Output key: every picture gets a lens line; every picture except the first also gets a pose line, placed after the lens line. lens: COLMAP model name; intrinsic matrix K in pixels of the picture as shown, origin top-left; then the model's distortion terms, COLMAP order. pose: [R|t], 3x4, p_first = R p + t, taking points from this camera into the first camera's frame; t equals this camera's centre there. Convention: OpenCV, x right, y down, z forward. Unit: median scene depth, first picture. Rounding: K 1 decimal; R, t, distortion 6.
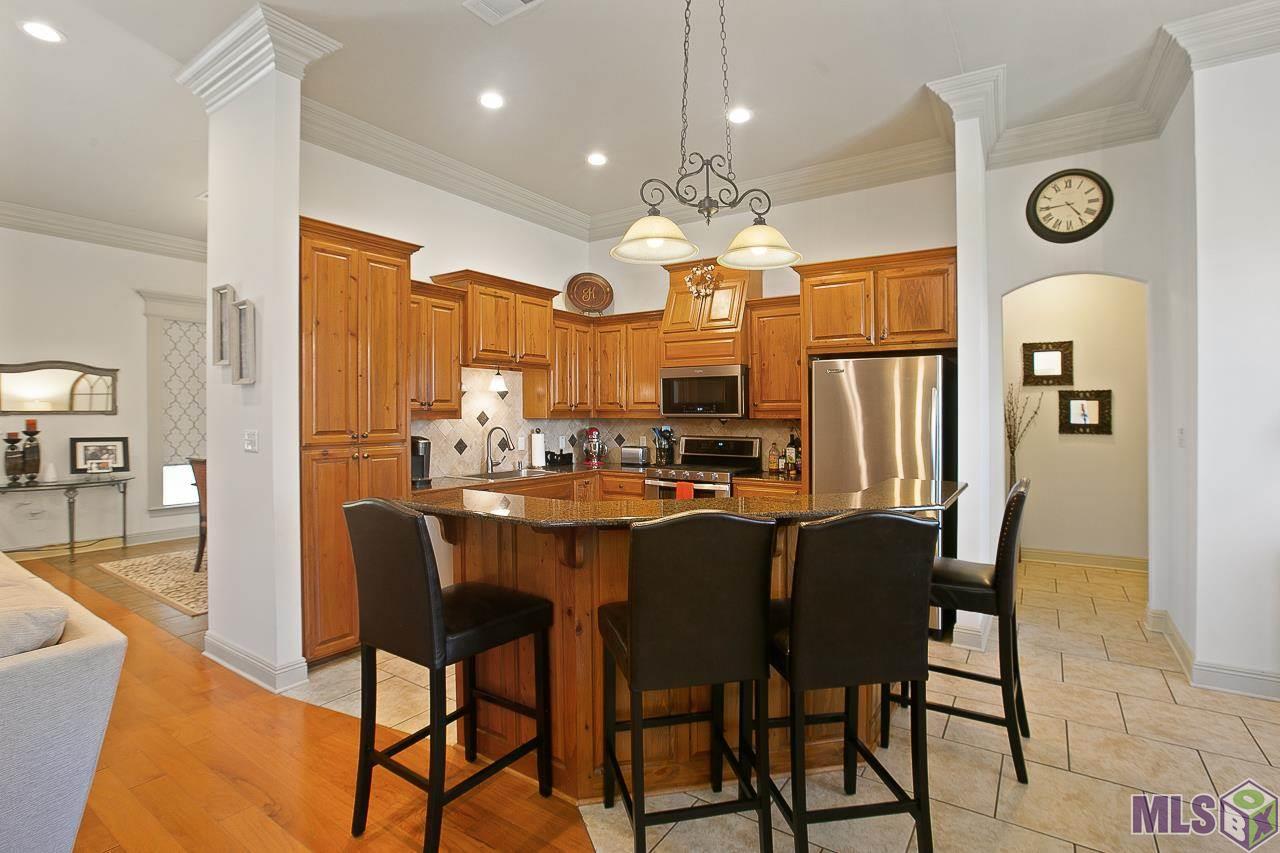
lens RADIAL K [[608.4, 0, 658.5], [0, 608.4, 413.3], [0, 0, 1]] dist [-0.049522, 0.012396]
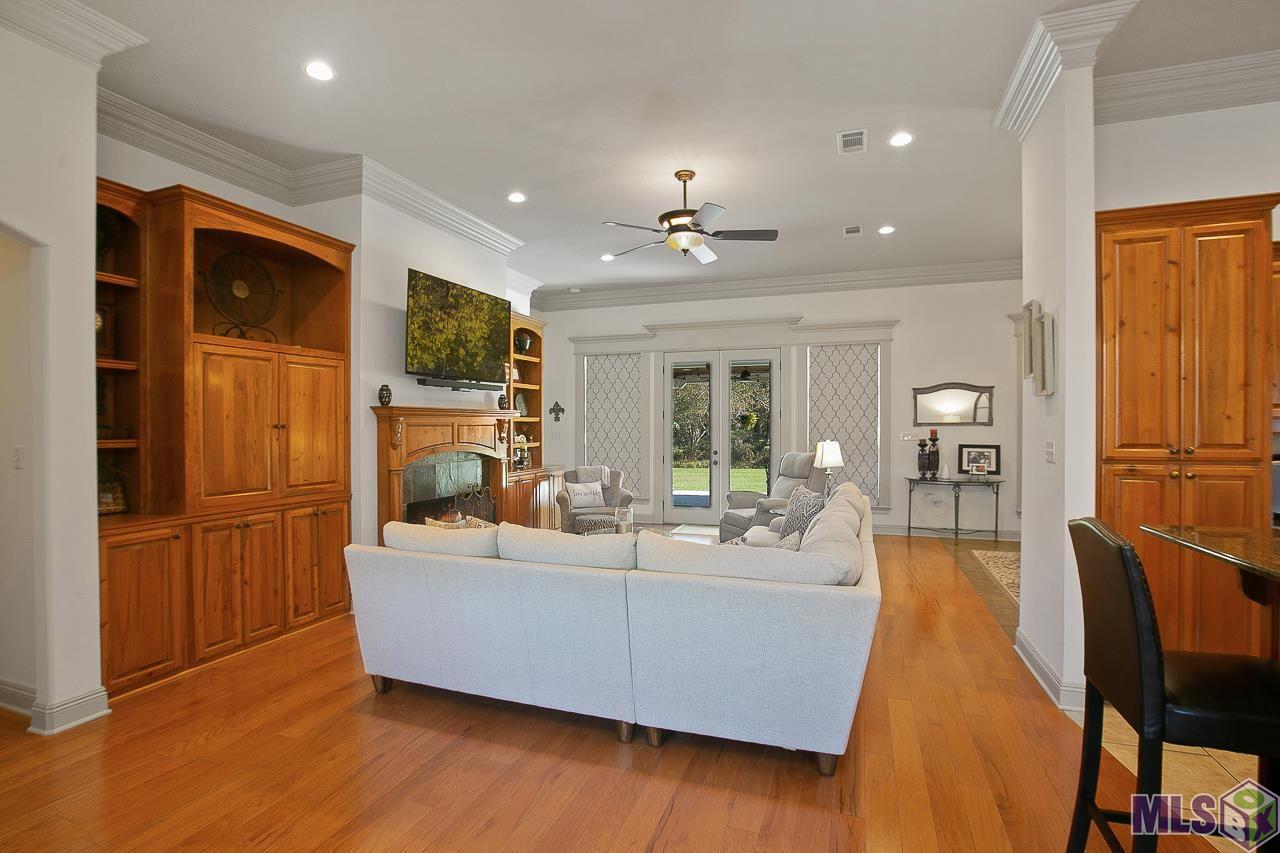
lens RADIAL K [[614.0, 0, 636.0], [0, 614.0, 429.6], [0, 0, 1]] dist [-0.022057, -0.000063]
pose [[0.217726, 0.005093, -0.975997, 0.107135], [0.004070, 0.999973, 0.006126, 0.000047], [0.976001, -0.005306, 0.217700, 0.058125]]
